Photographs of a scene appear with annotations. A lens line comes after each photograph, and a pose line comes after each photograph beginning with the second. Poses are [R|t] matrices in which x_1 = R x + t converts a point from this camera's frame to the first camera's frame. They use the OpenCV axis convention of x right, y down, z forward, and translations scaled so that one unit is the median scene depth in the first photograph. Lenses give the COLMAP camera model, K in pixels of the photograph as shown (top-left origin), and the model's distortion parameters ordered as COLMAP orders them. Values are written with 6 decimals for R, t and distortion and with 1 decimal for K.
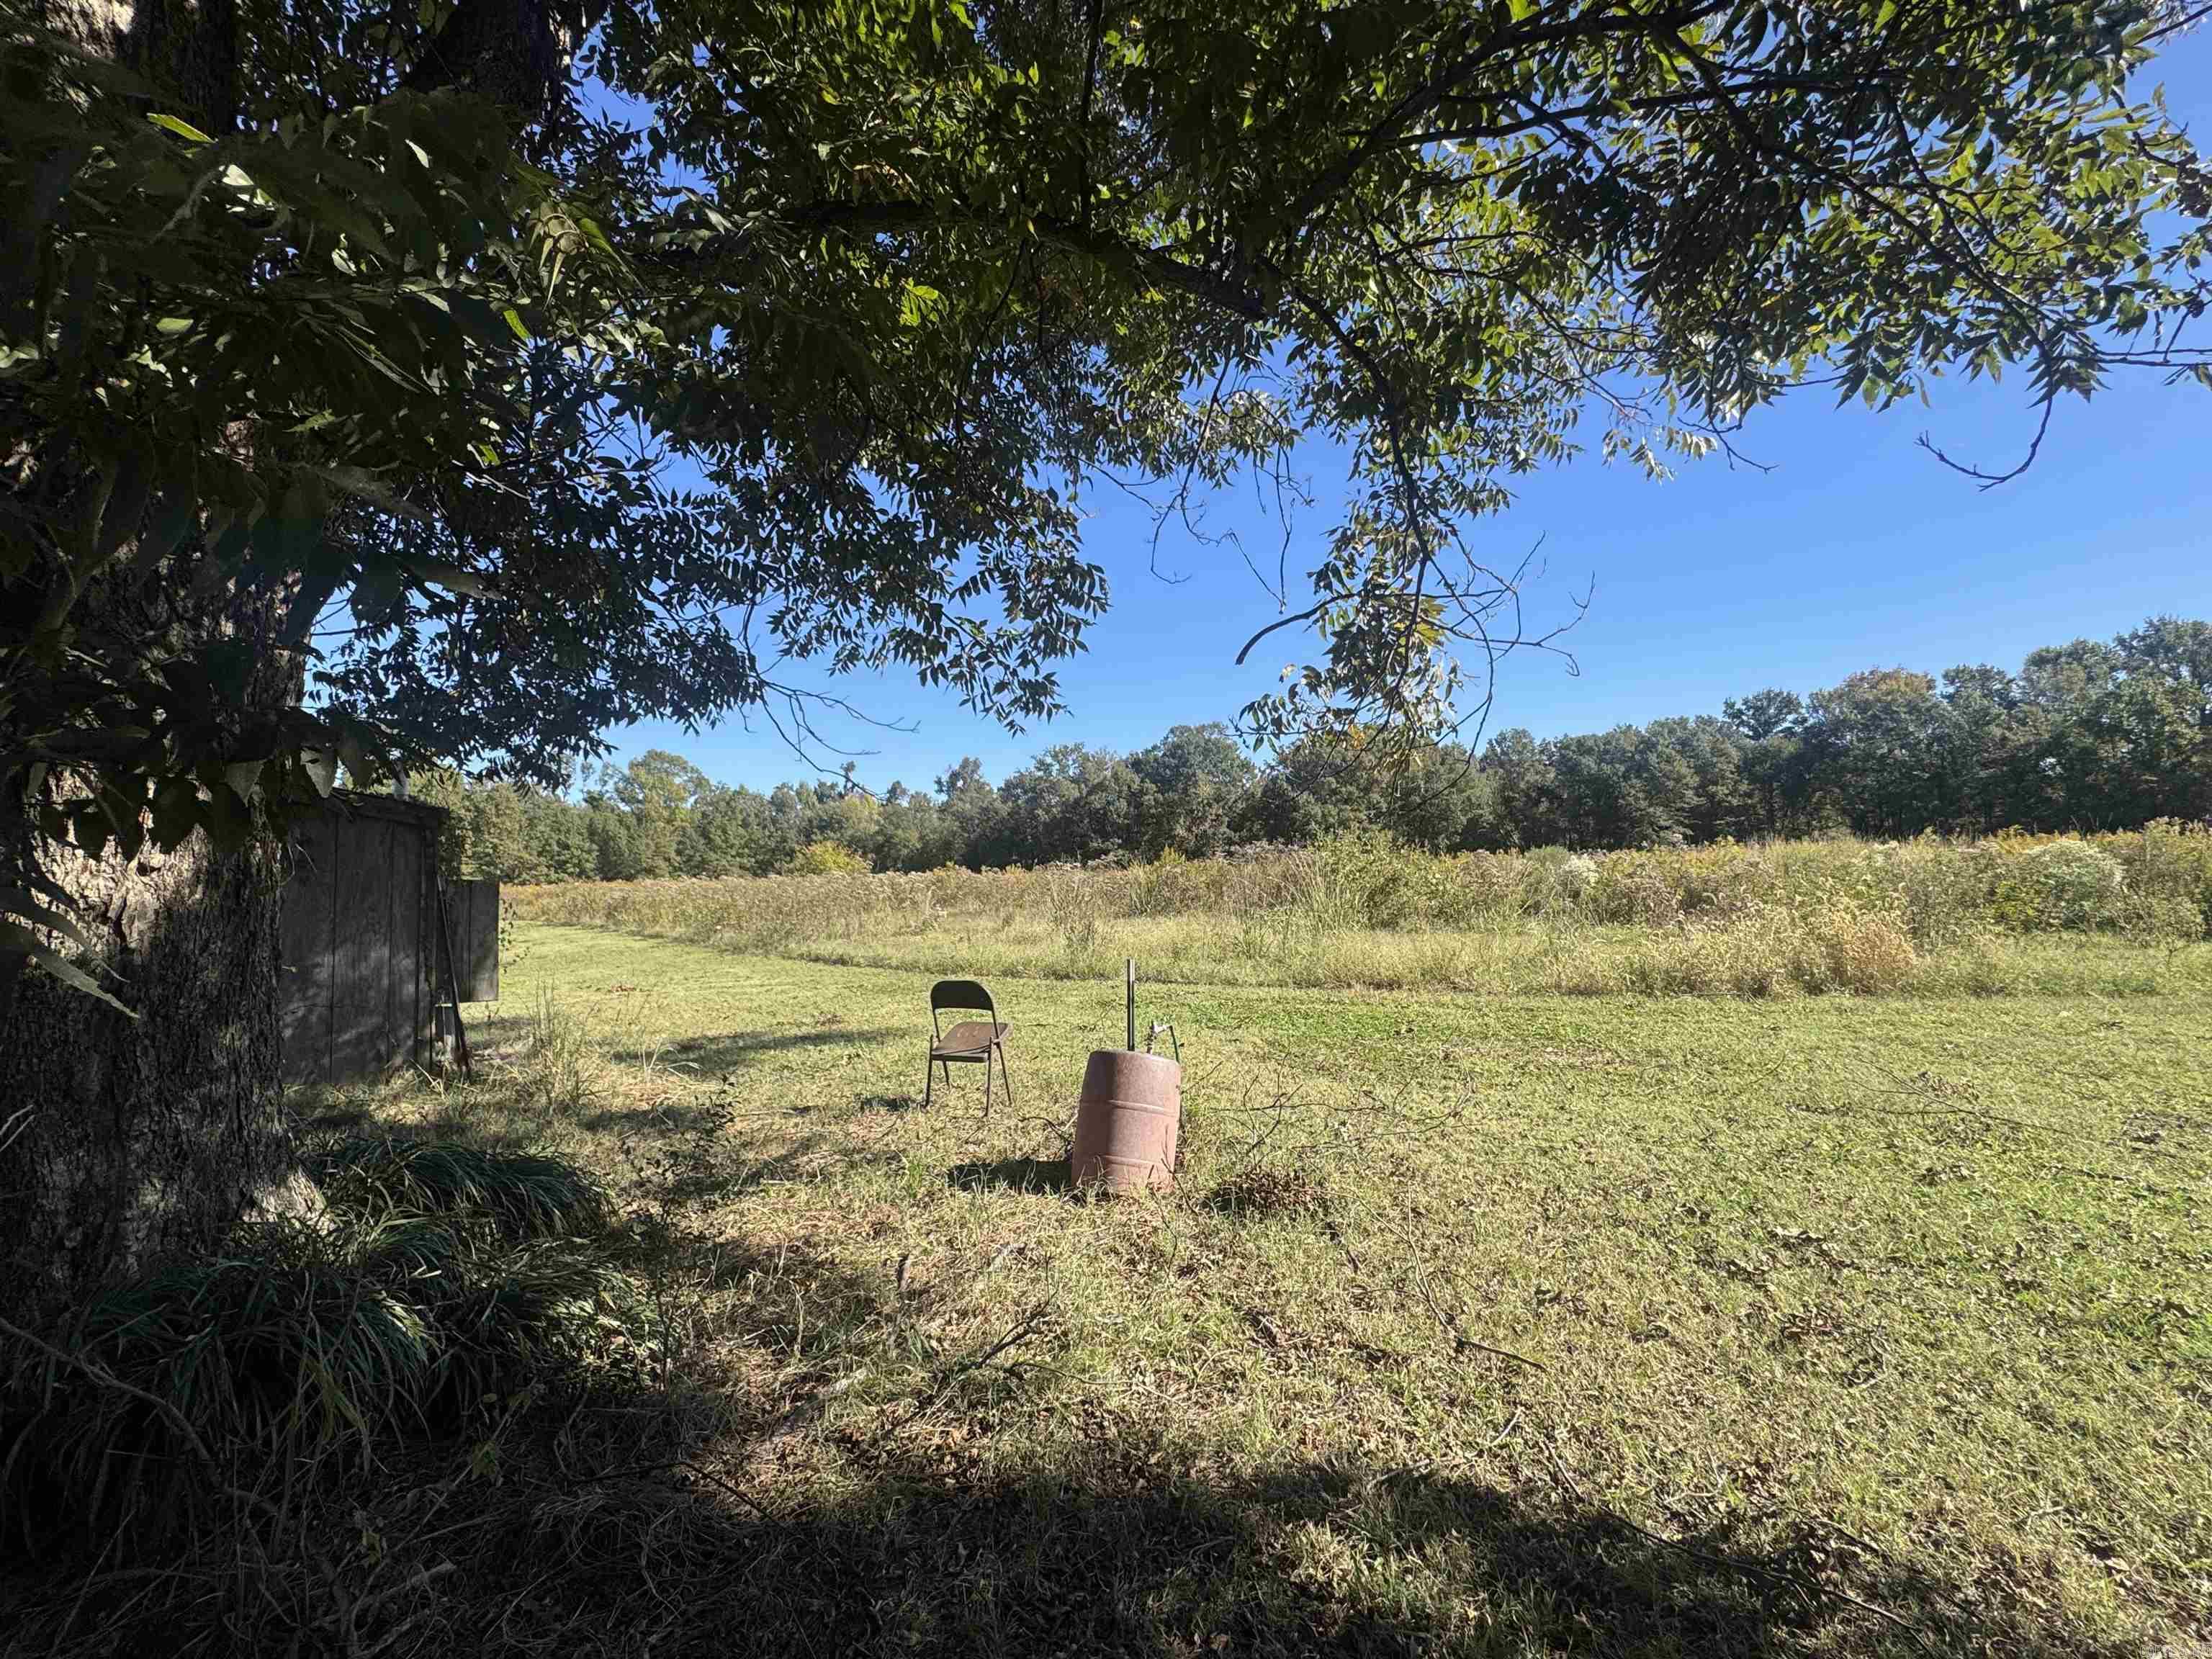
lens RADIAL K [[955.1, 0, 1106.0], [0, 955.1, 829.5], [0, 0, 1]] dist [-0.001772, -0.000419]
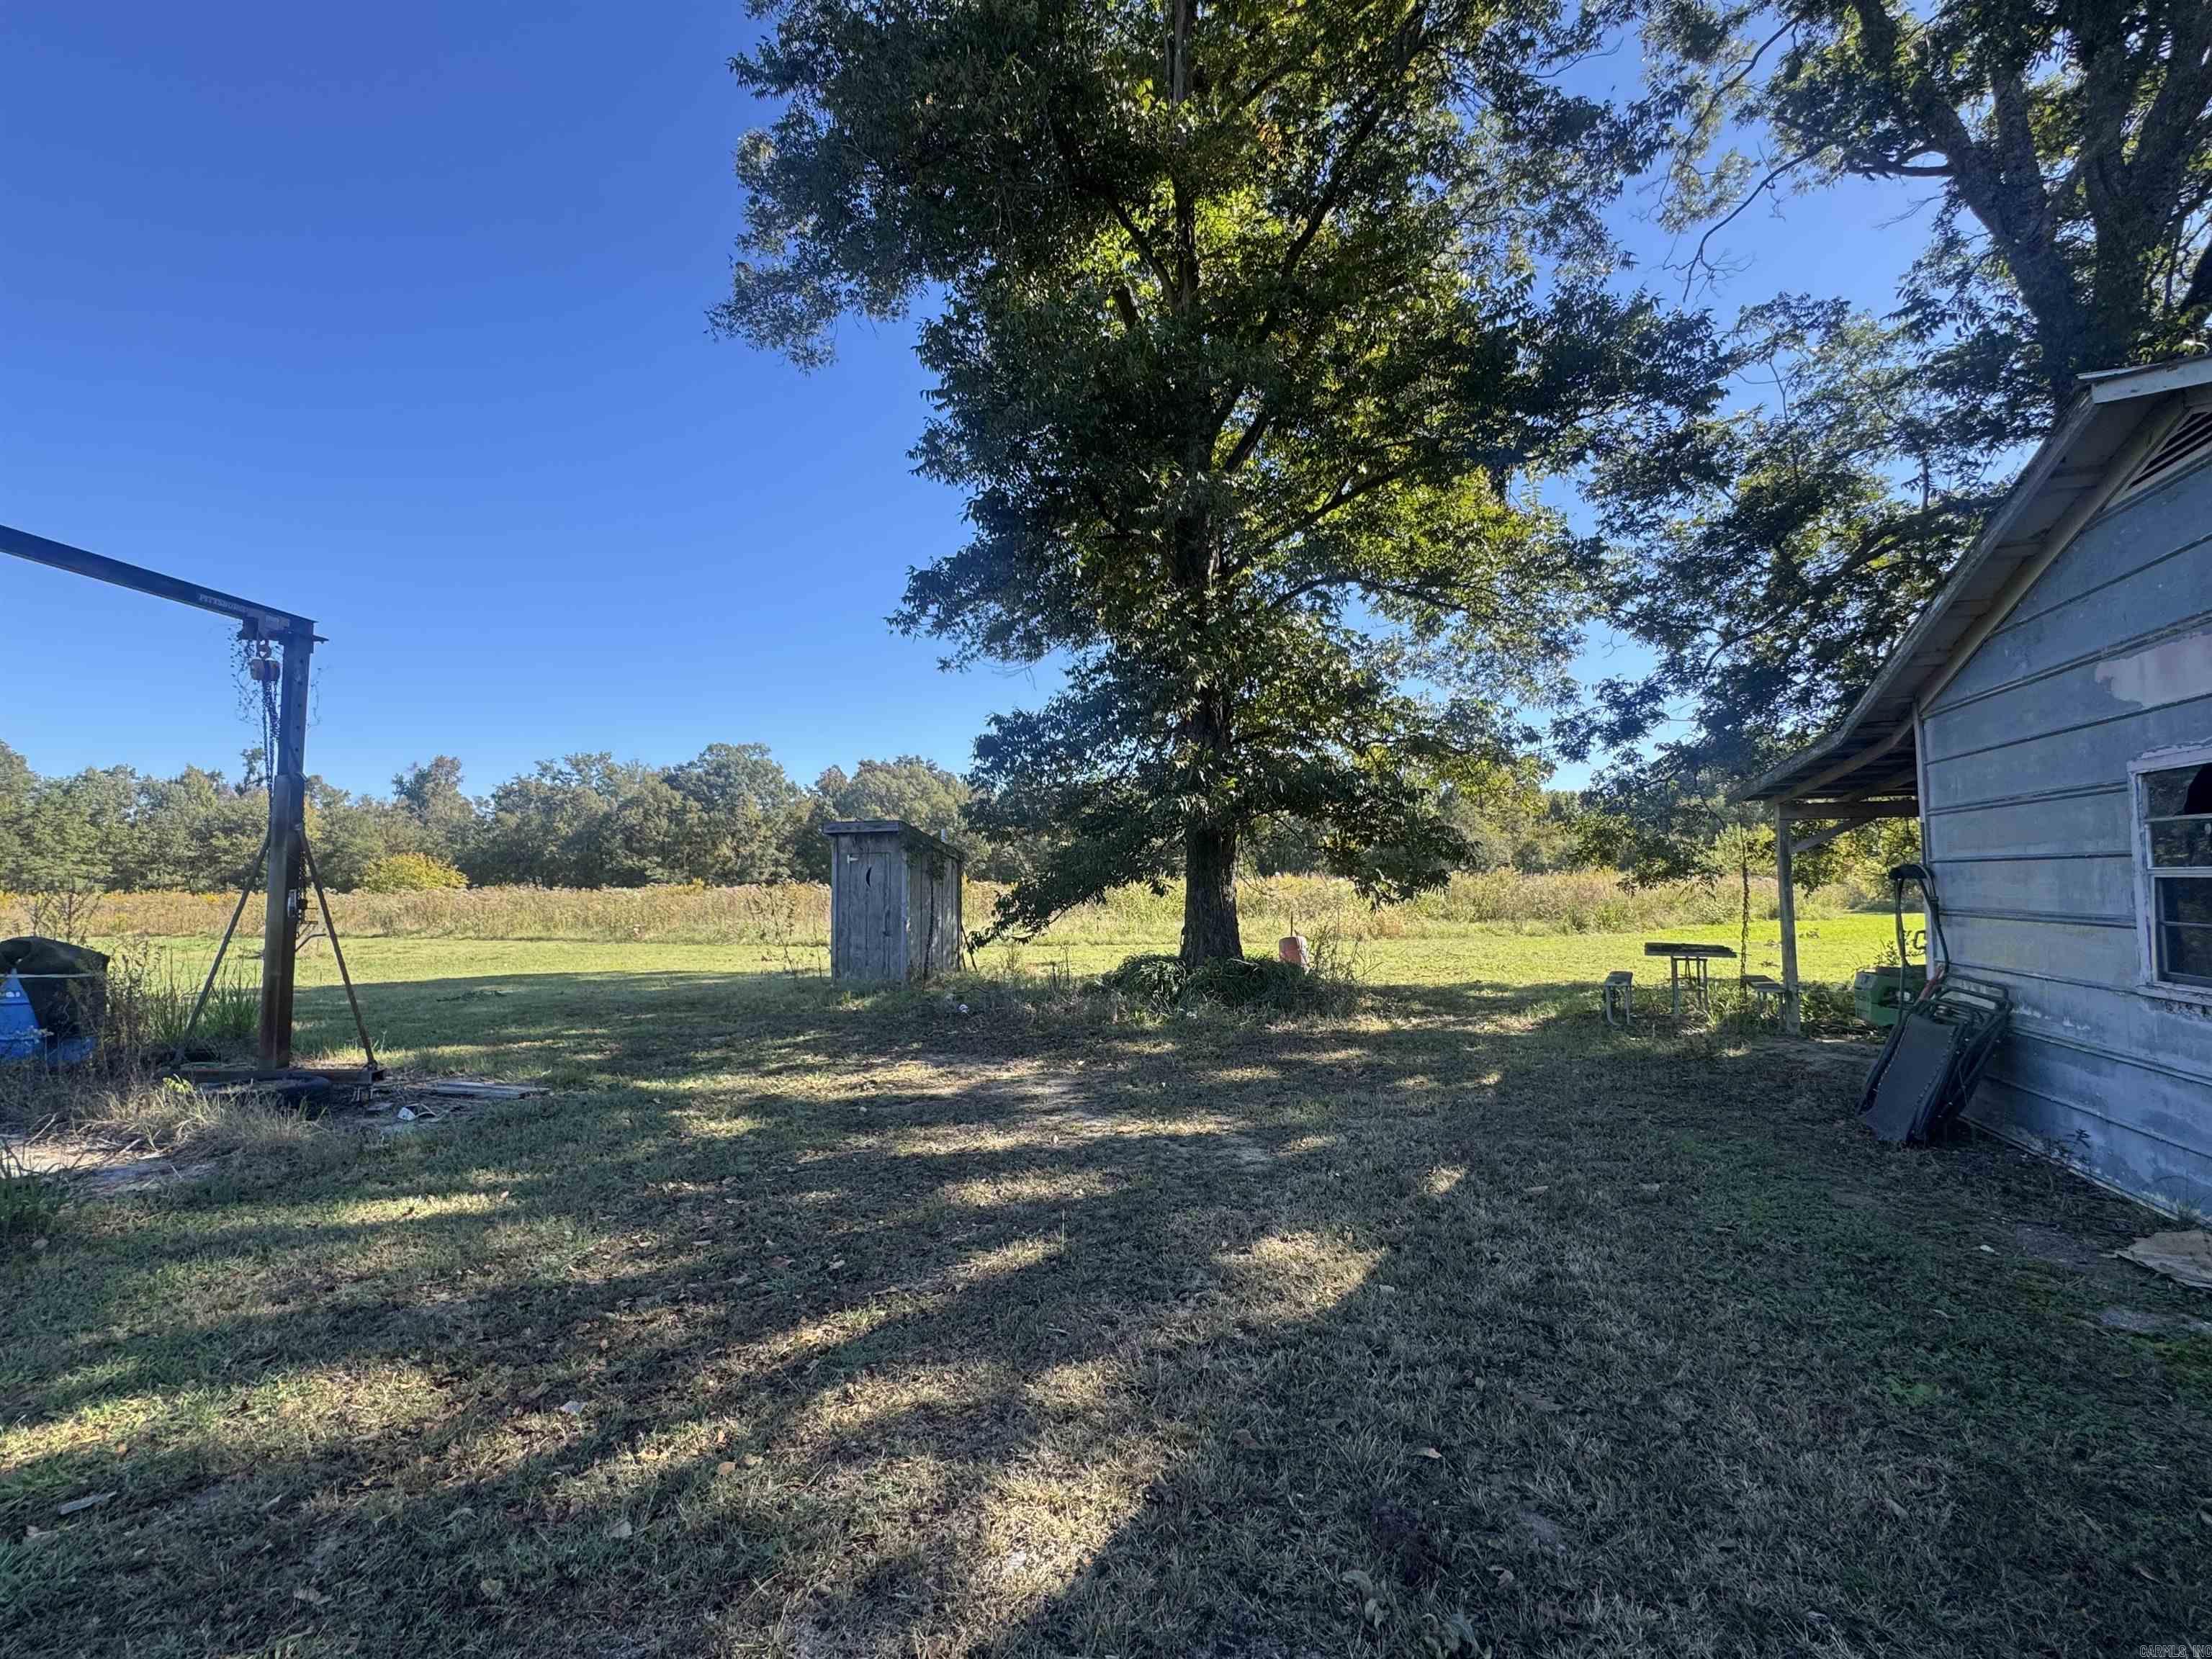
lens RADIAL K [[955.1, 0, 1106.0], [0, 955.1, 829.5], [0, 0, 1]] dist [-0.001772, -0.000419]
pose [[0.861712, 0.043803, 0.505504, -0.082660], [-0.032011, 0.998975, -0.031996, -0.001596], [-0.506387, 0.011390, 0.862231, -0.059428]]
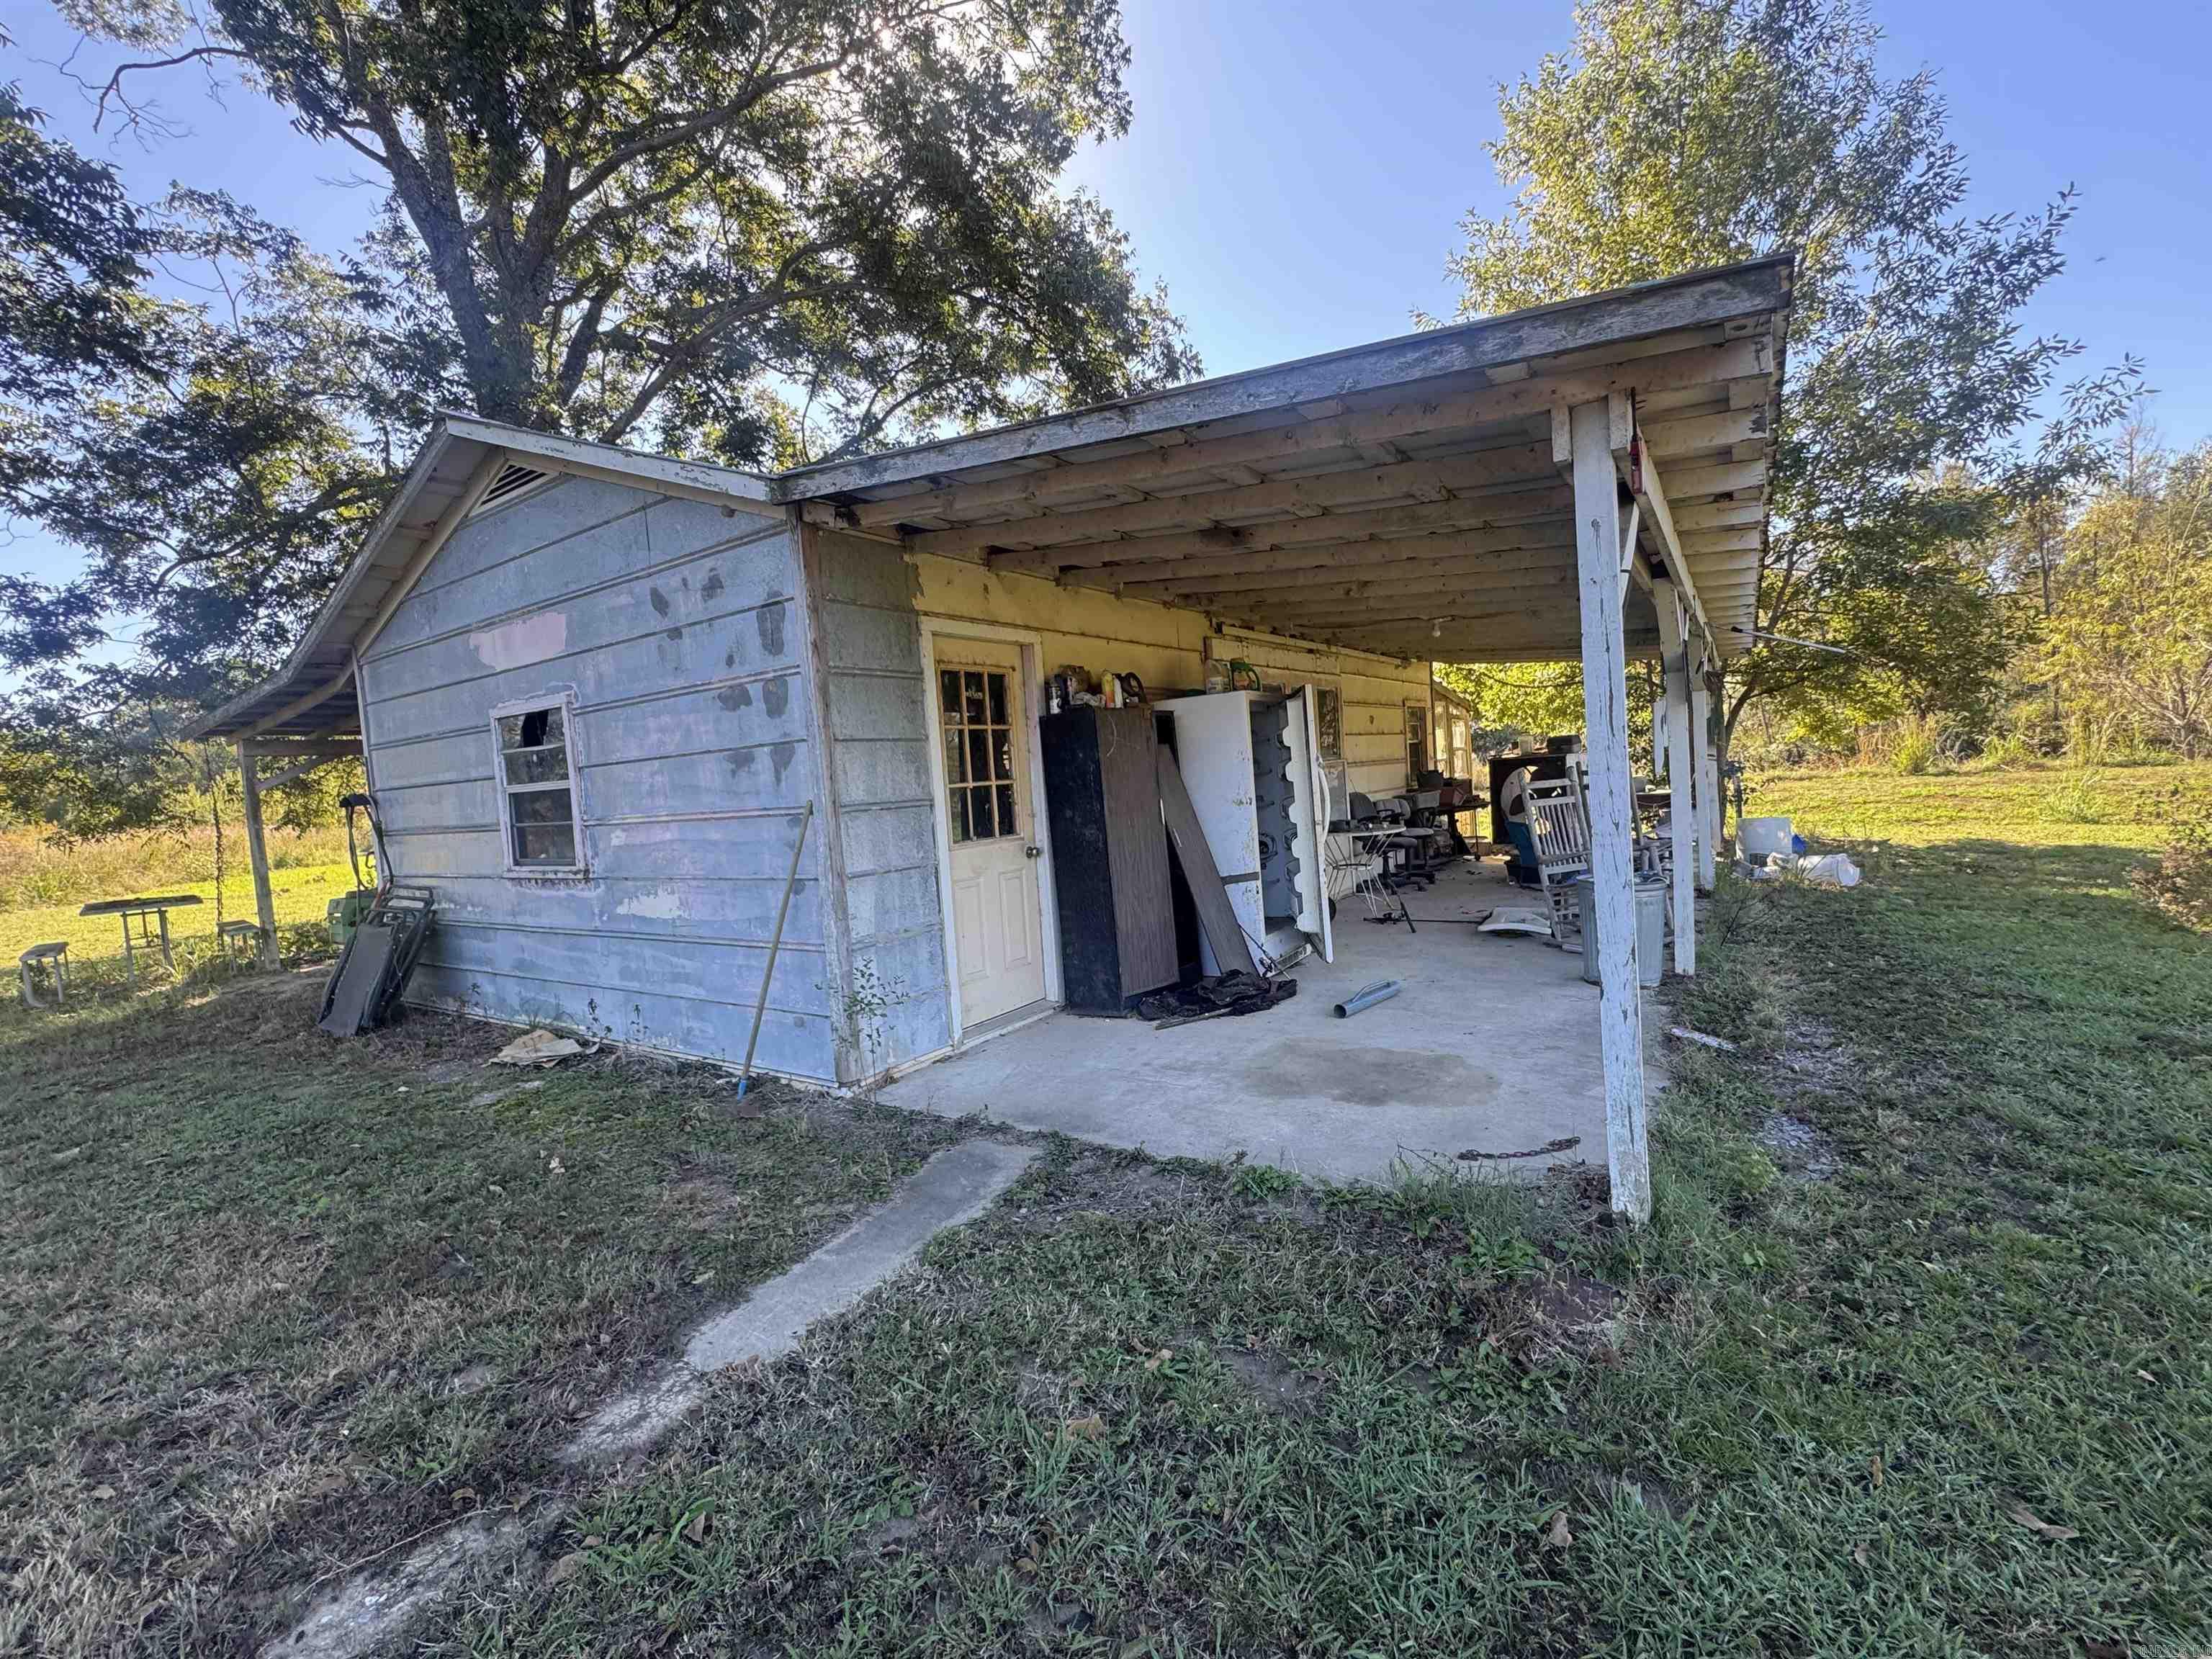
lens RADIAL K [[955.1, 0, 1106.0], [0, 955.1, 829.5], [0, 0, 1]] dist [-0.001772, -0.000419]
pose [[-0.274959, -0.015373, 0.961333, -0.090684], [0.032372, 0.999157, 0.025237, 0.000119], [-0.960911, 0.038060, -0.274229, -0.068317]]
